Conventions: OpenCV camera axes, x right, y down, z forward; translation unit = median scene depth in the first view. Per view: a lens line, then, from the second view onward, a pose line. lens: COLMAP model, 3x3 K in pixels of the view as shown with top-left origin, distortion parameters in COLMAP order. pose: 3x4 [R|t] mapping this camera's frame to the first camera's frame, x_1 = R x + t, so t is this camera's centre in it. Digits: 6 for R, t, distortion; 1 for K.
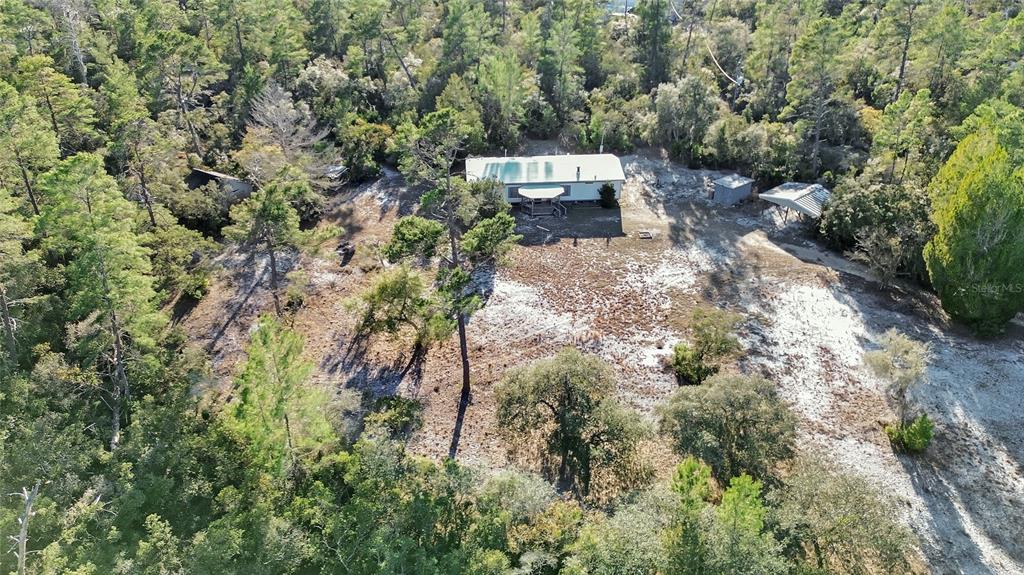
lens RADIAL K [[741.4, 0, 512.0], [0, 741.4, 287.5], [0, 0, 1]] dist [0.091802, -0.106255]
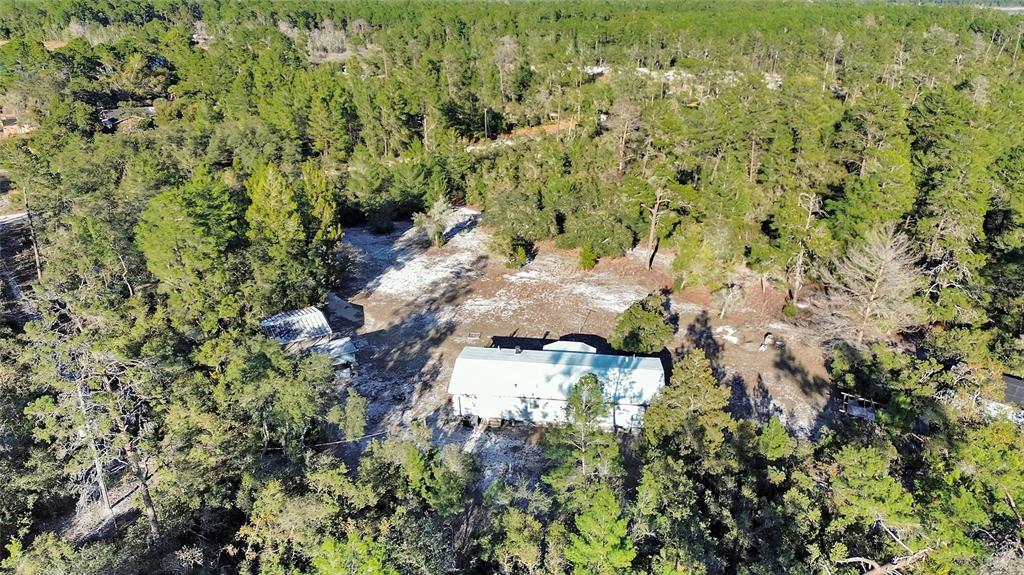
lens RADIAL K [[741.4, 0, 512.0], [0, 741.4, 287.5], [0, 0, 1]] dist [0.091802, -0.106255]
pose [[-0.981082, -0.066055, 0.181976, -0.050028], [0.102680, 0.619335, 0.778384, -0.904516], [-0.164120, 0.782343, -0.600836, 1.574556]]
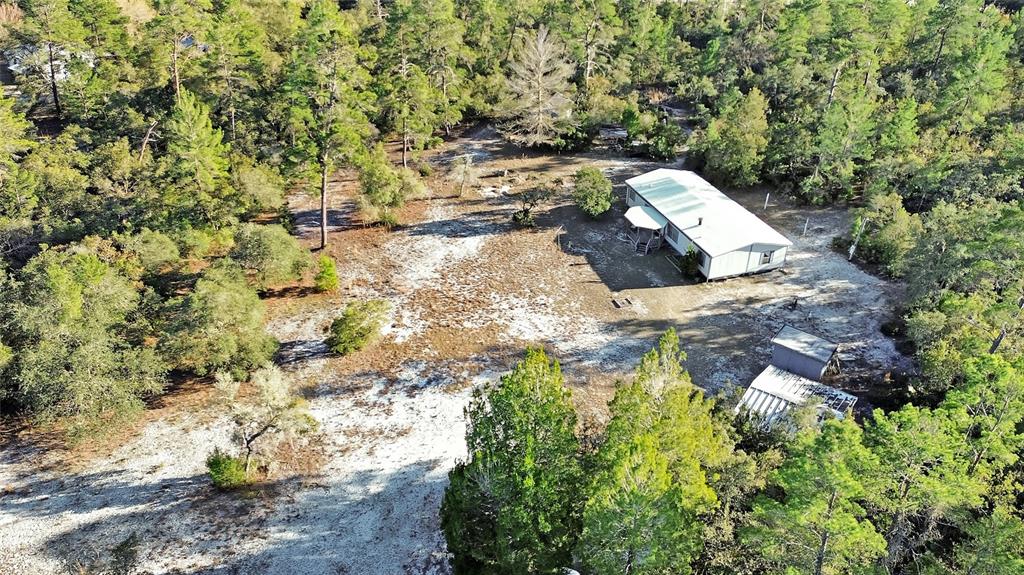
lens RADIAL K [[741.4, 0, 512.0], [0, 741.4, 287.5], [0, 0, 1]] dist [0.091802, -0.106255]
pose [[0.222426, 0.499385, -0.837342, 0.845414], [-0.490086, 0.799729, 0.346770, -0.313934], [0.842818, 0.333239, 0.422622, 0.555662]]
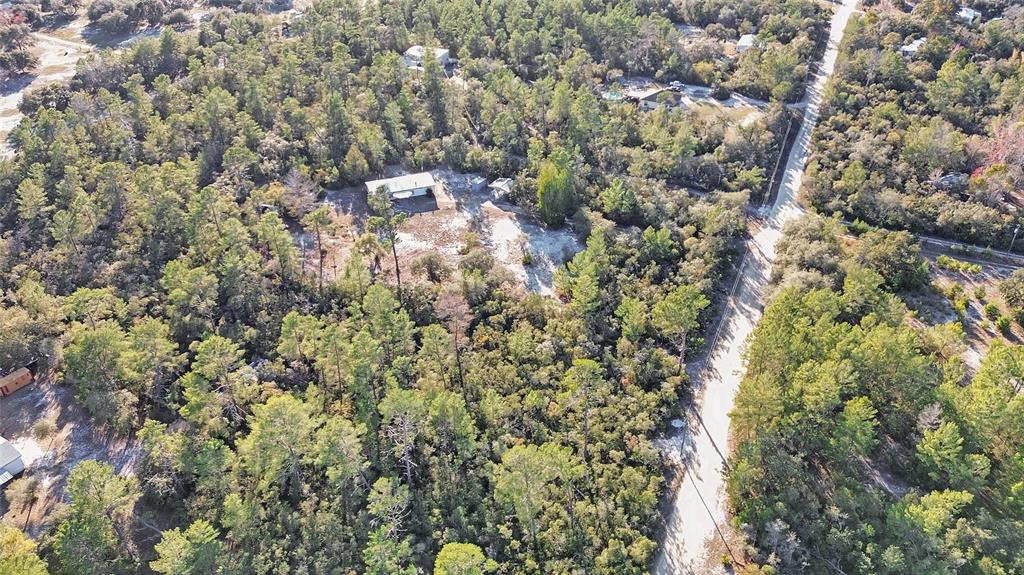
lens RADIAL K [[741.4, 0, 512.0], [0, 741.4, 287.5], [0, 0, 1]] dist [0.091802, -0.106255]
pose [[0.959250, -0.156934, 0.234969, -0.260614], [0.137444, 0.985724, 0.097248, -0.018116], [-0.246876, -0.060990, 0.967126, -1.612542]]
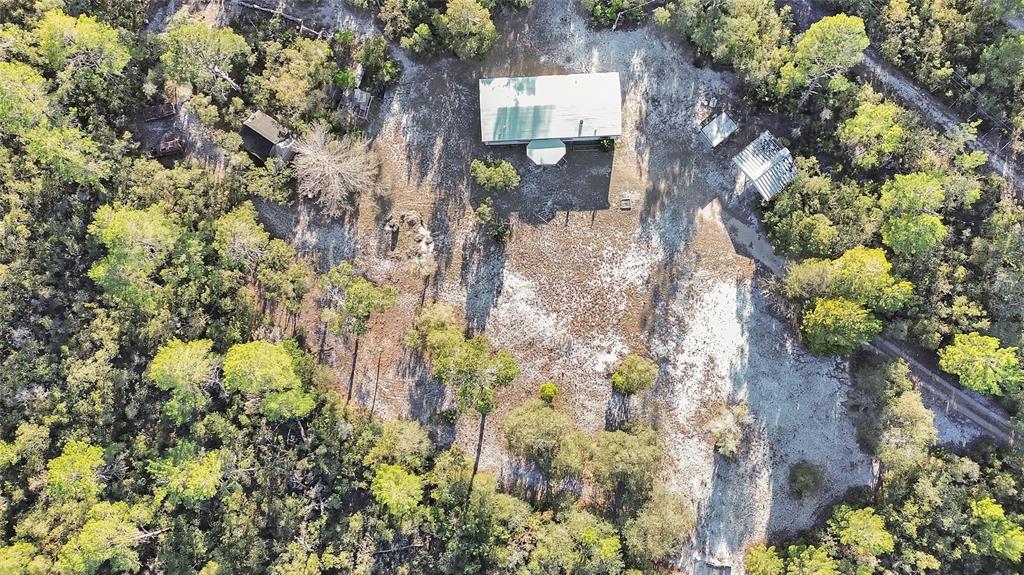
lens RADIAL K [[741.4, 0, 512.0], [0, 741.4, 287.5], [0, 0, 1]] dist [0.091802, -0.106255]
pose [[0.999538, 0.030324, -0.002118, -0.005741], [-0.015774, 0.576990, 0.816599, -1.030102], [0.025984, -0.816188, 0.577202, 0.159616]]
